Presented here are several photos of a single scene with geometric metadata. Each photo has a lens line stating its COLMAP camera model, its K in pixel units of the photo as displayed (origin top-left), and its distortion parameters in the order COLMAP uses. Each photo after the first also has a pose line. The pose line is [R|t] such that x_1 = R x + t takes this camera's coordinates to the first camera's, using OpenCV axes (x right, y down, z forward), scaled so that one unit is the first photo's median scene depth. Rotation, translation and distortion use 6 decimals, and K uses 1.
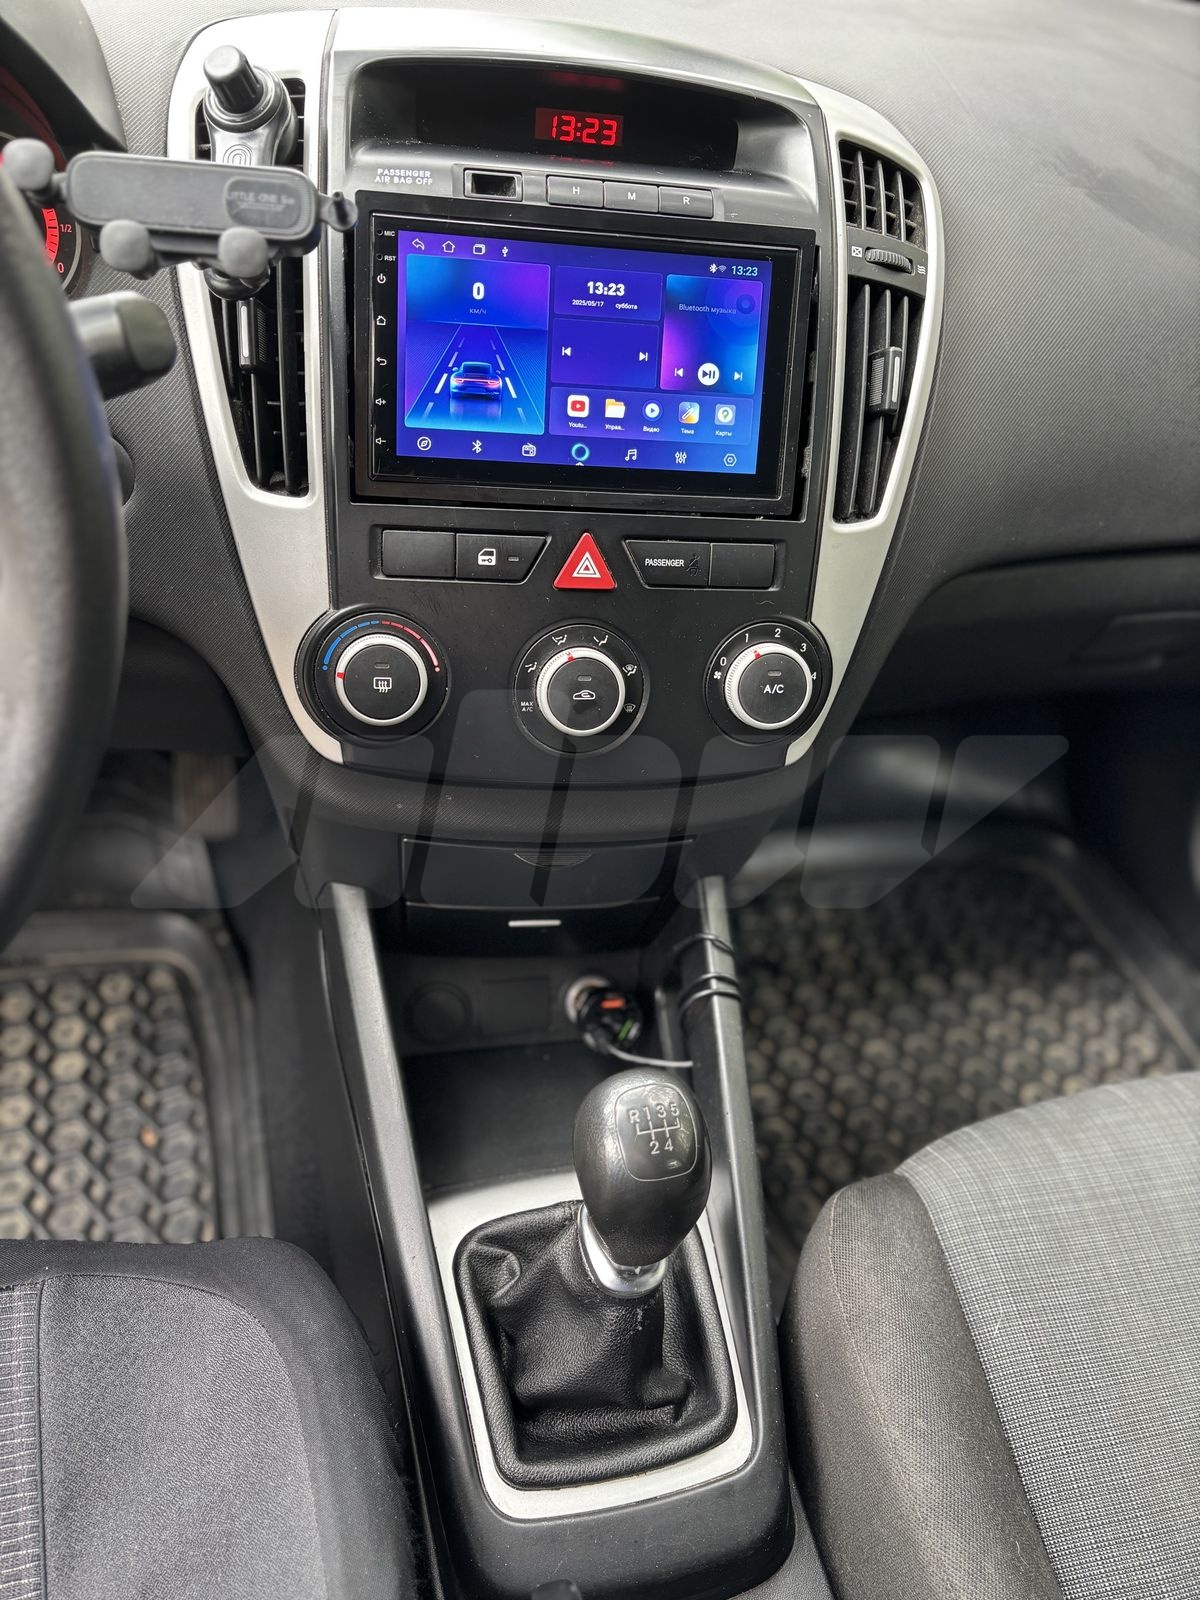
lens RADIAL K [[1233.4, 0, 592.9], [0, 1233.4, 799.0], [0, 0, 1]] dist [0.028224, -0.004623]
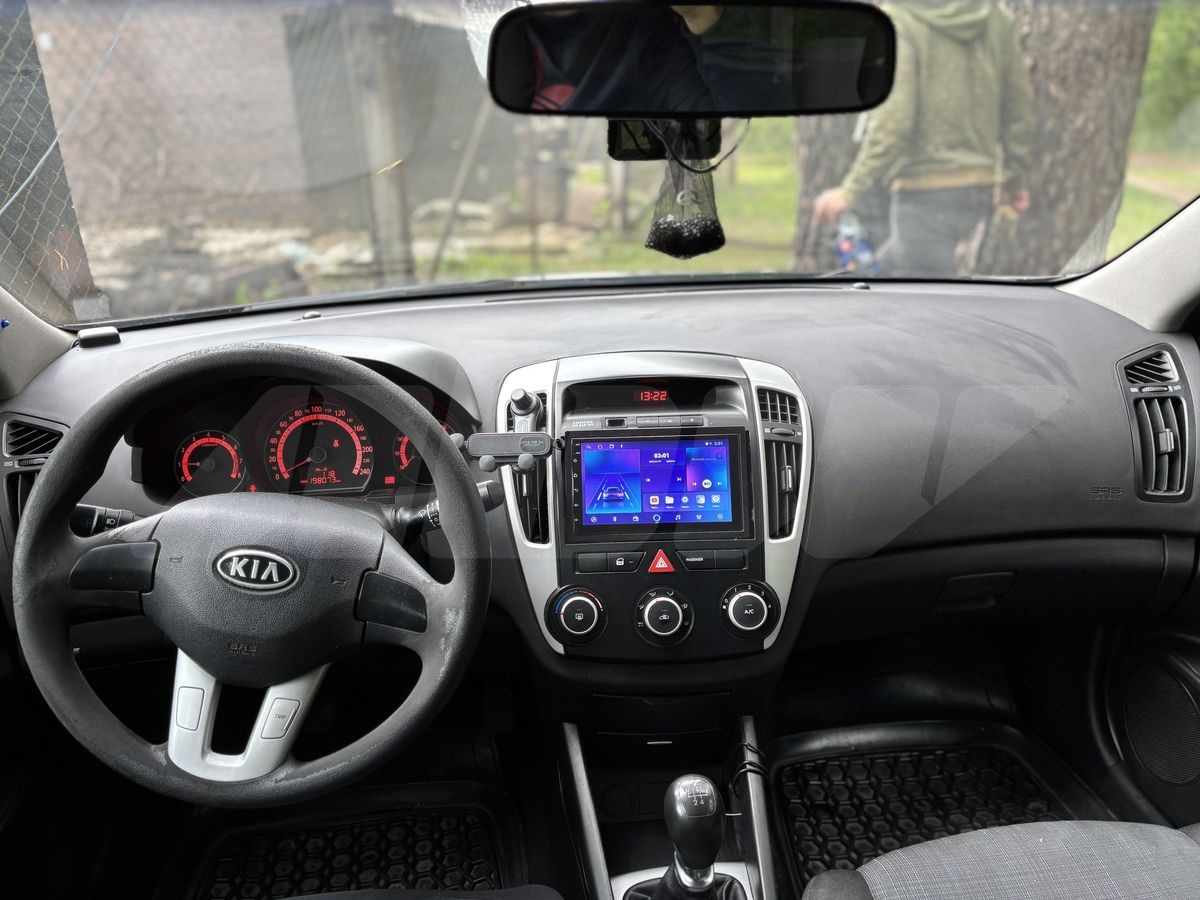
lens RADIAL K [[903.7, 0, 576.4], [0, 903.7, 481.9], [0, 0, 1]] dist [0.037398, -0.002881]
pose [[0.979520, -0.082045, -0.183873, 0.168078], [0.021432, 0.950512, -0.309947, 0.201978], [0.200203, 0.299658, 0.932804, -0.719558]]
